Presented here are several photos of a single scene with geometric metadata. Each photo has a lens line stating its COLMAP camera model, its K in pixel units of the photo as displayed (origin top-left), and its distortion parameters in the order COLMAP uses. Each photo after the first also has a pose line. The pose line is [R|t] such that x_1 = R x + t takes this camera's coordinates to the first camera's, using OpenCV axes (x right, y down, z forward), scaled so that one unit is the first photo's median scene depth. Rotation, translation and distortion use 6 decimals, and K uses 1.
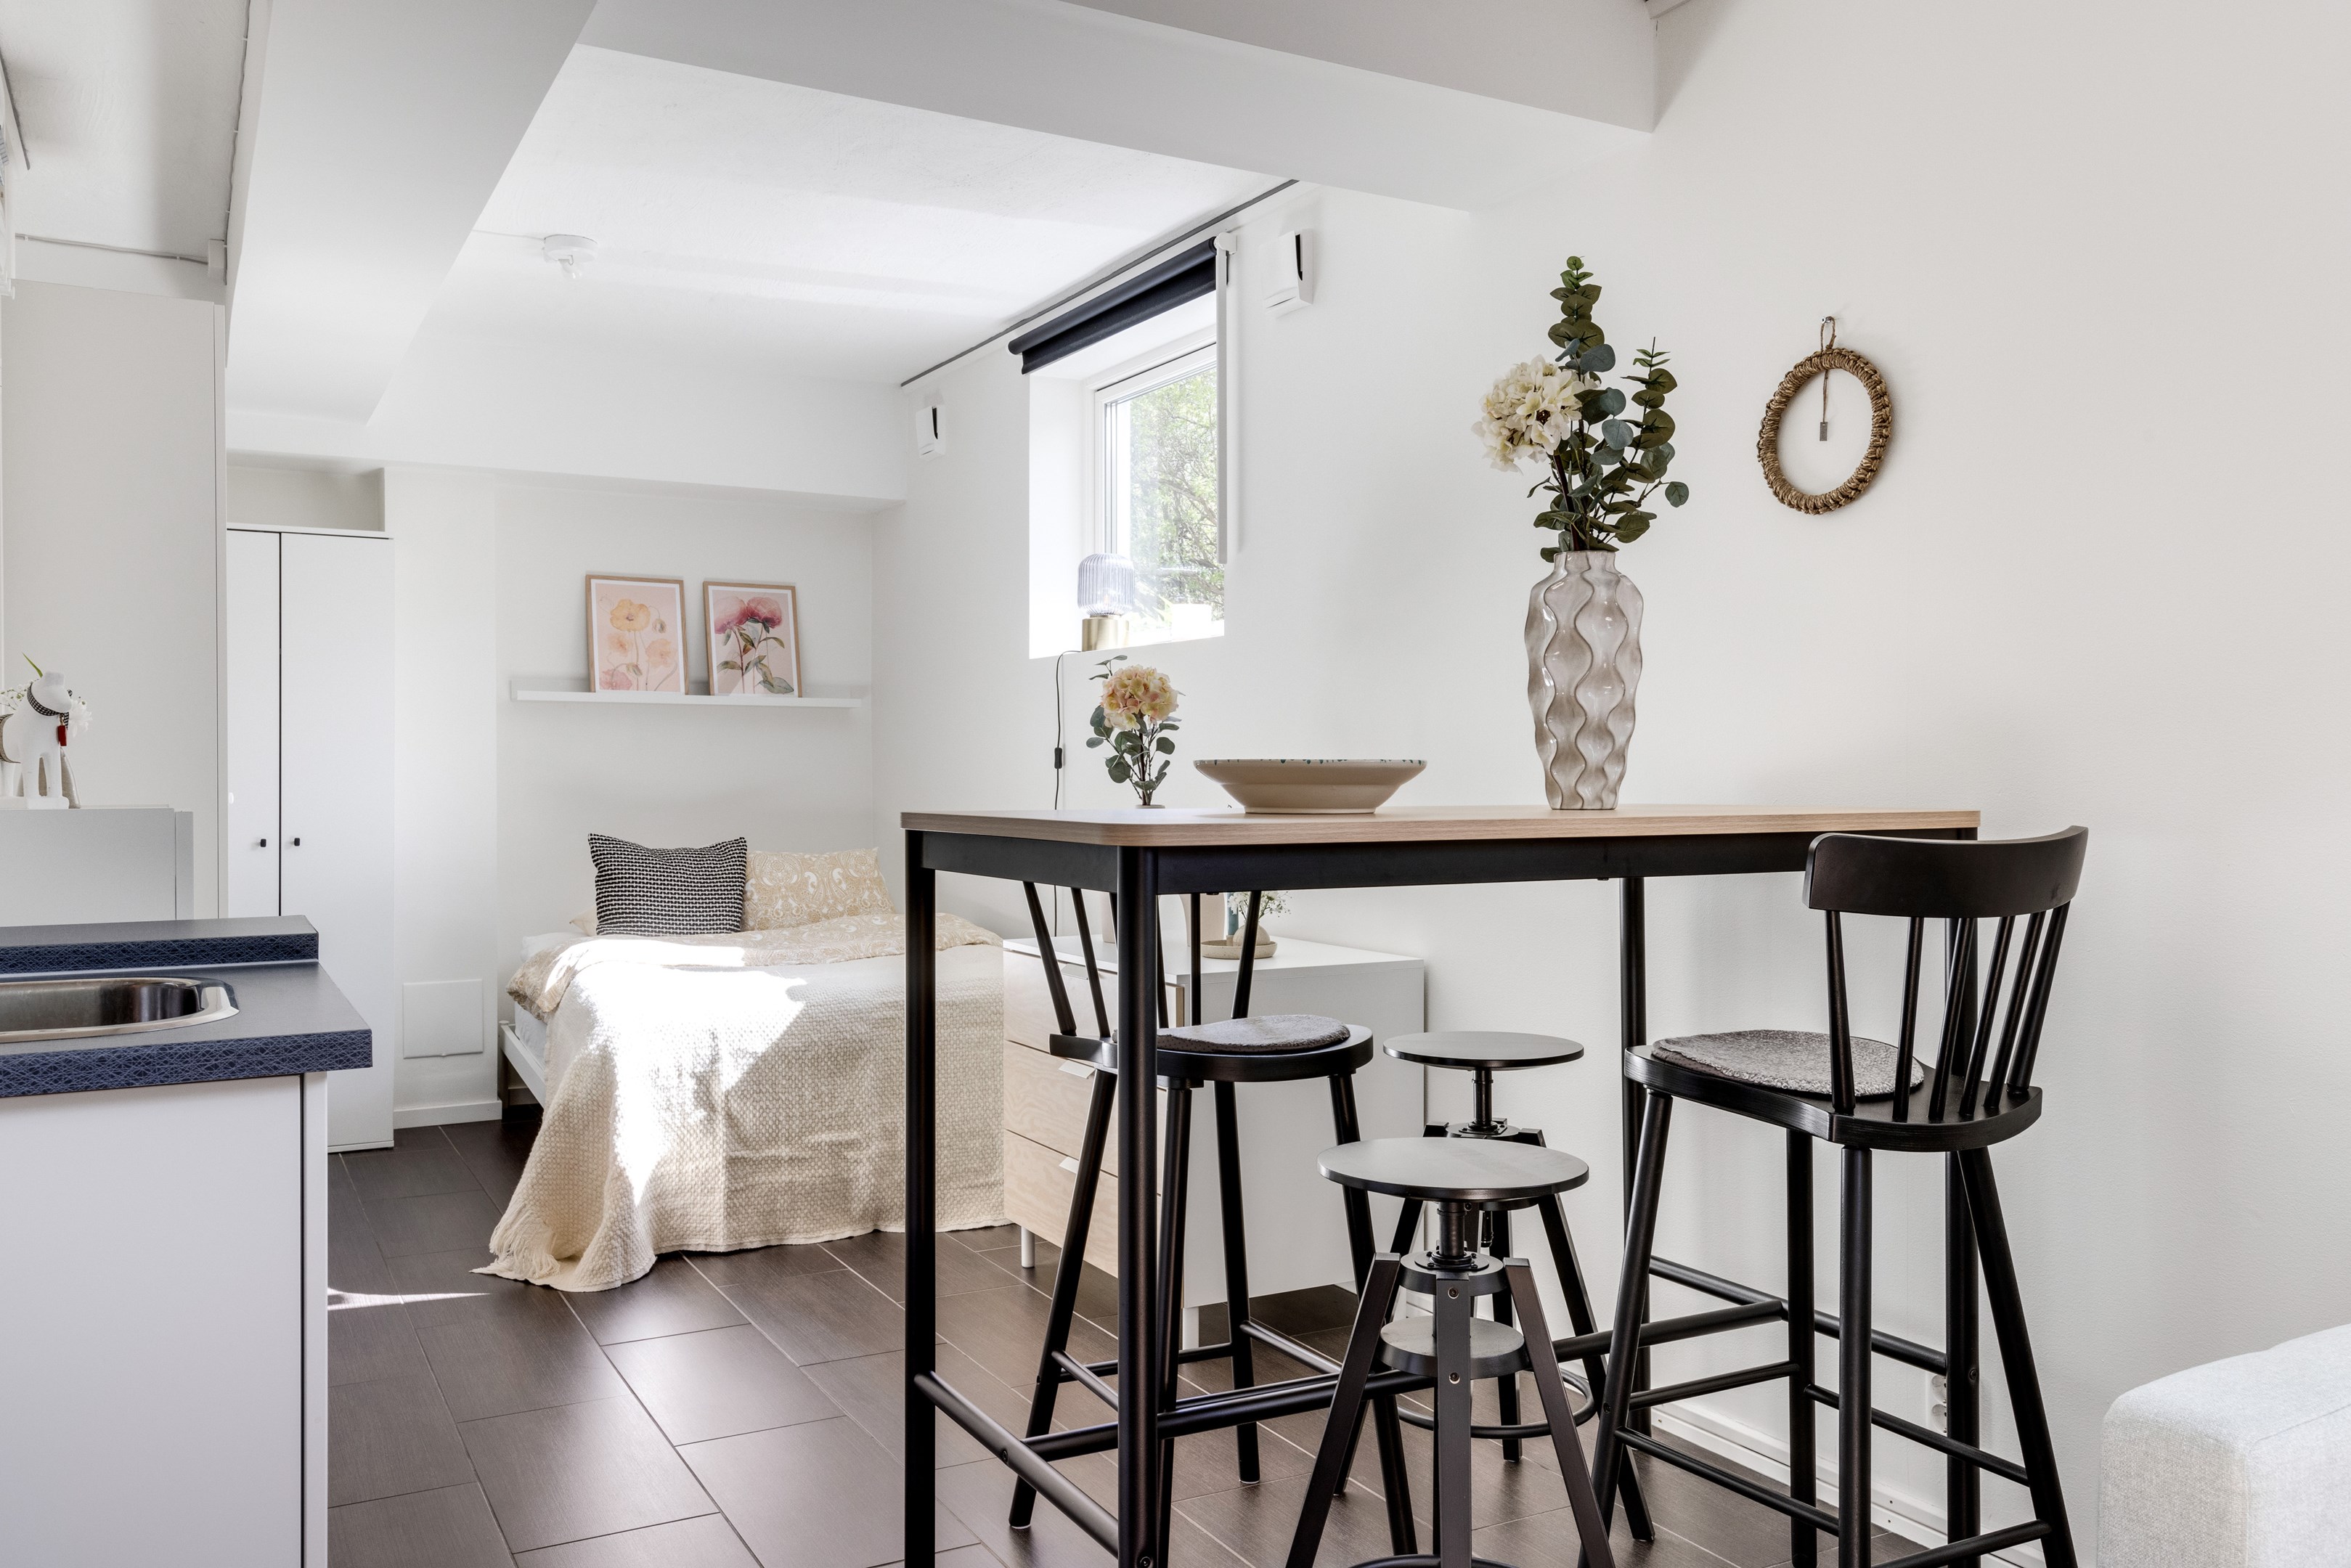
lens RADIAL K [[1775.0, 0, 1191.0], [0, 1775.0, 798.8], [0, 0, 1]] dist [0.016476, -0.004836]
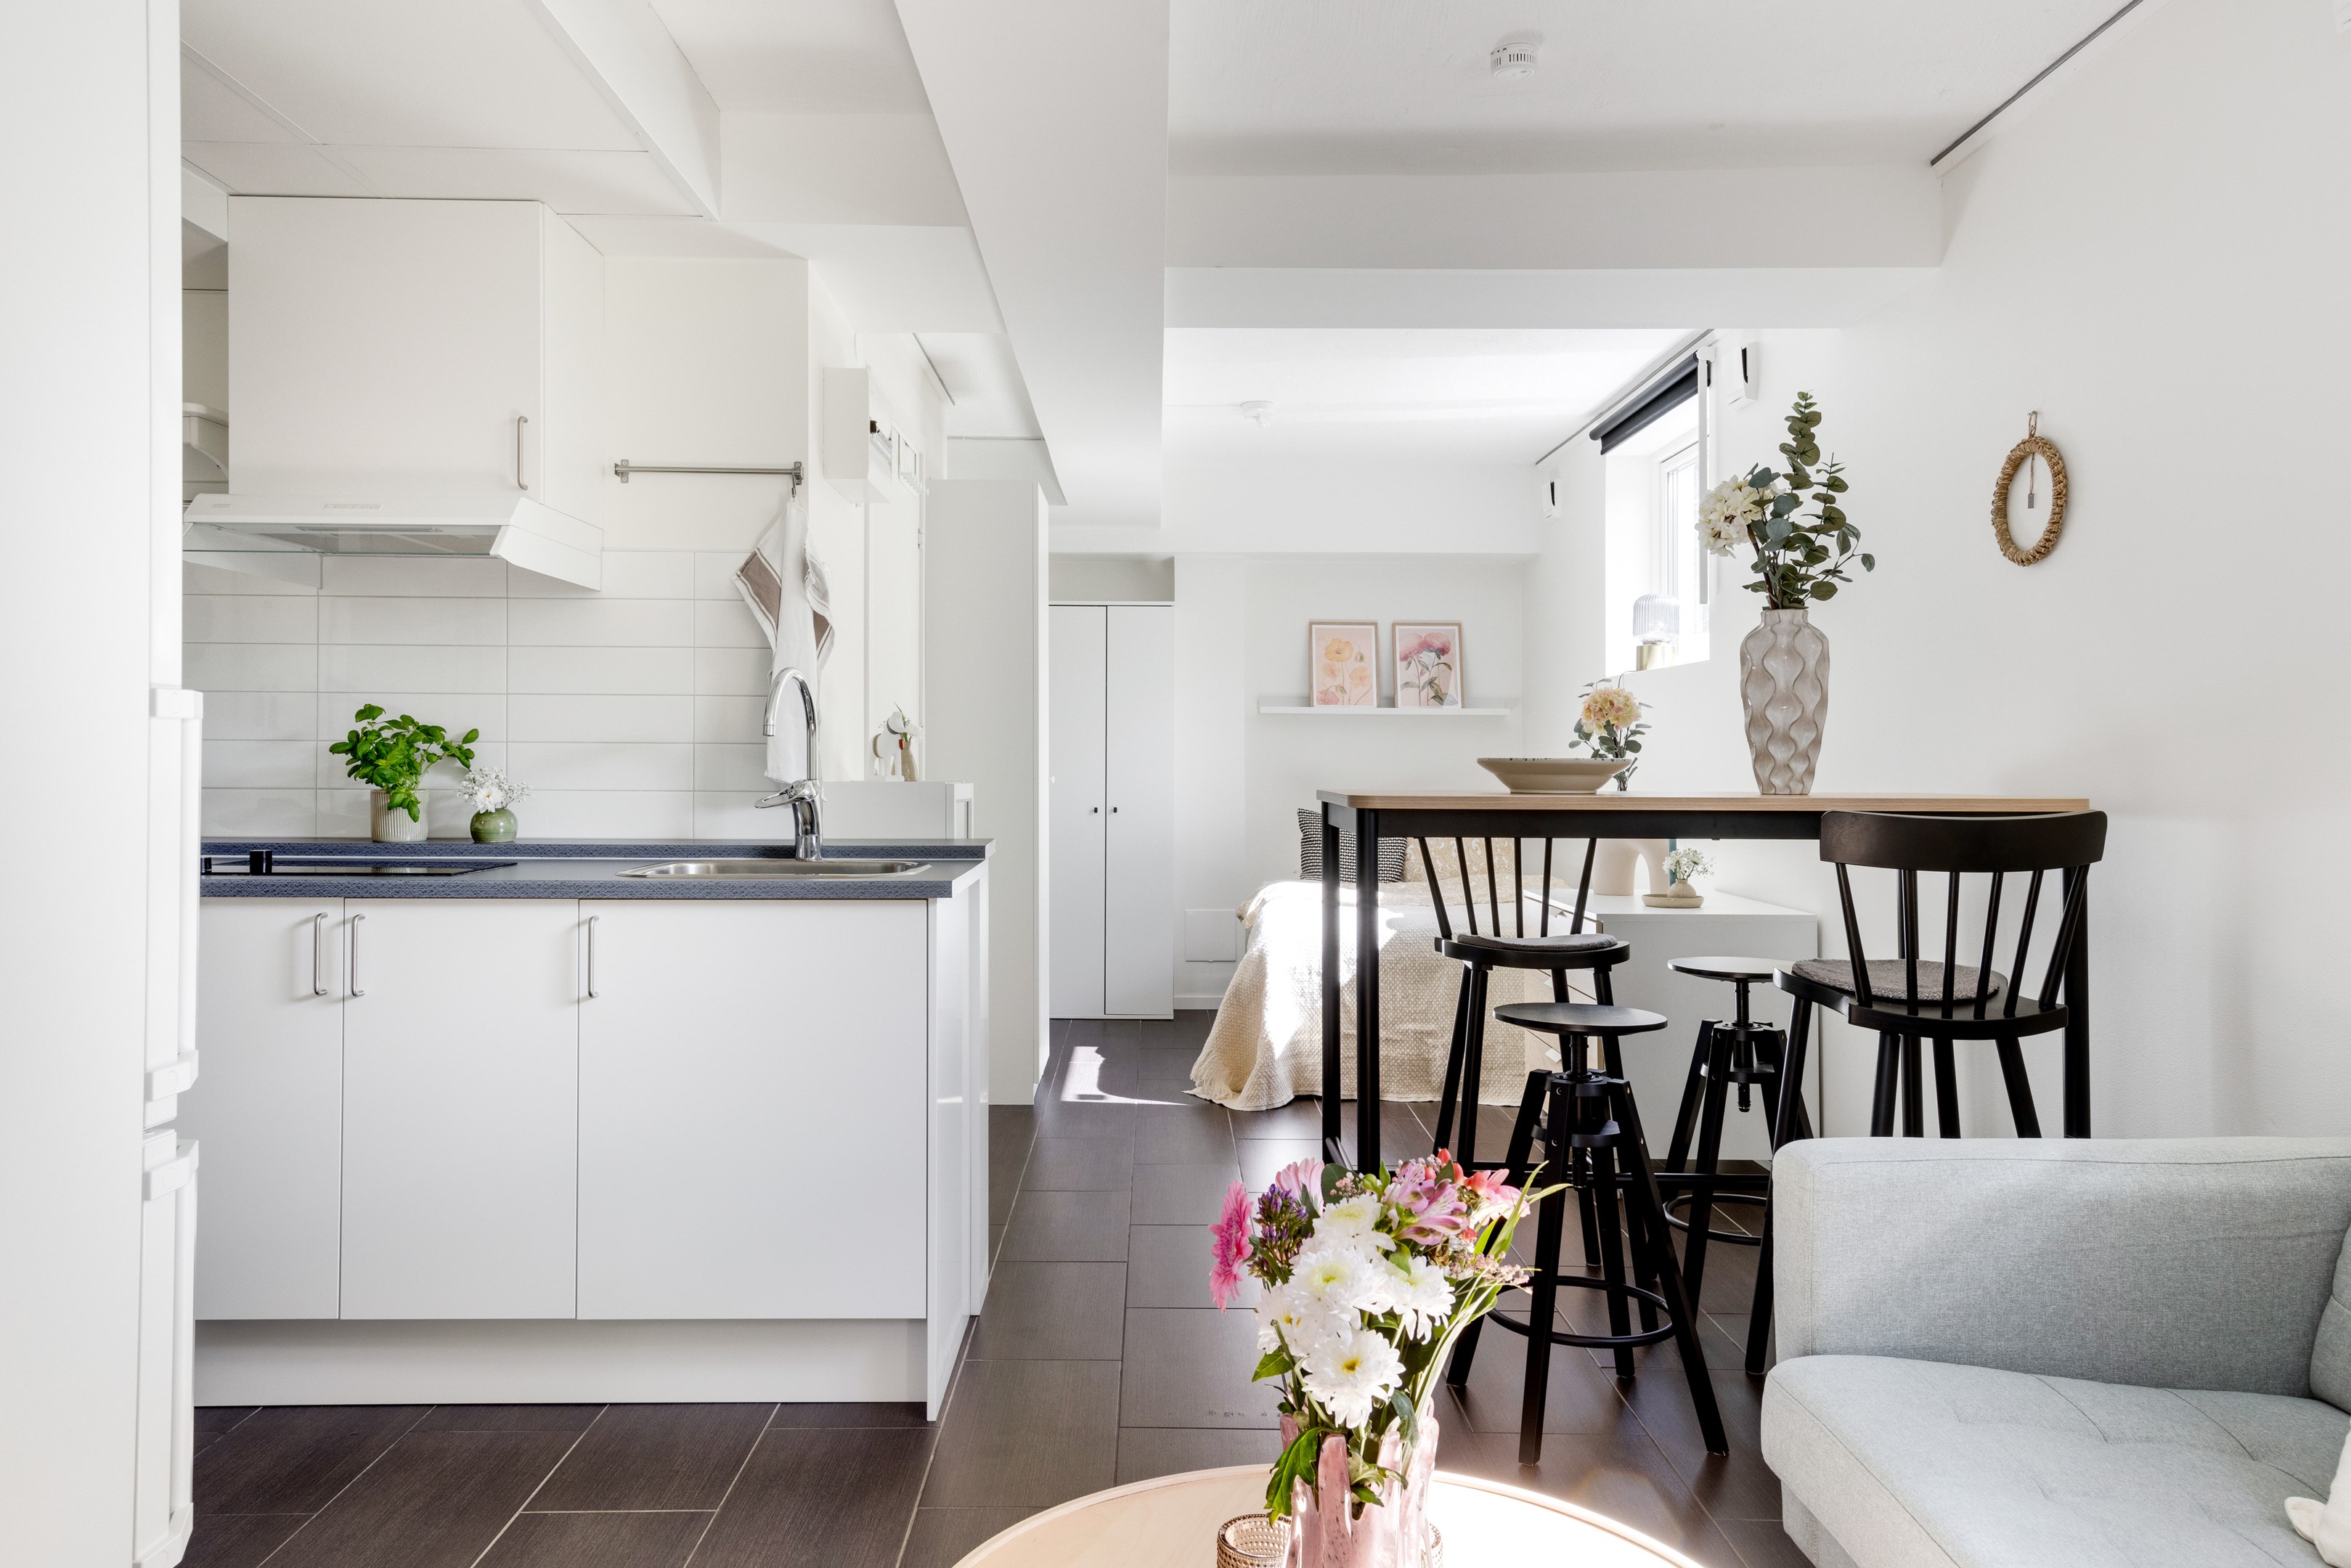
lens RADIAL K [[1611.9, 0, 1166.9], [0, 1611.9, 786.3], [0, 0, 1]] dist [0.003953, 0.000141]
pose [[0.871121, 0.010391, -0.490958, 0.262465], [-0.011276, 0.999936, 0.001157, 0.002408], [0.490939, 0.004528, 0.871182, -0.211627]]
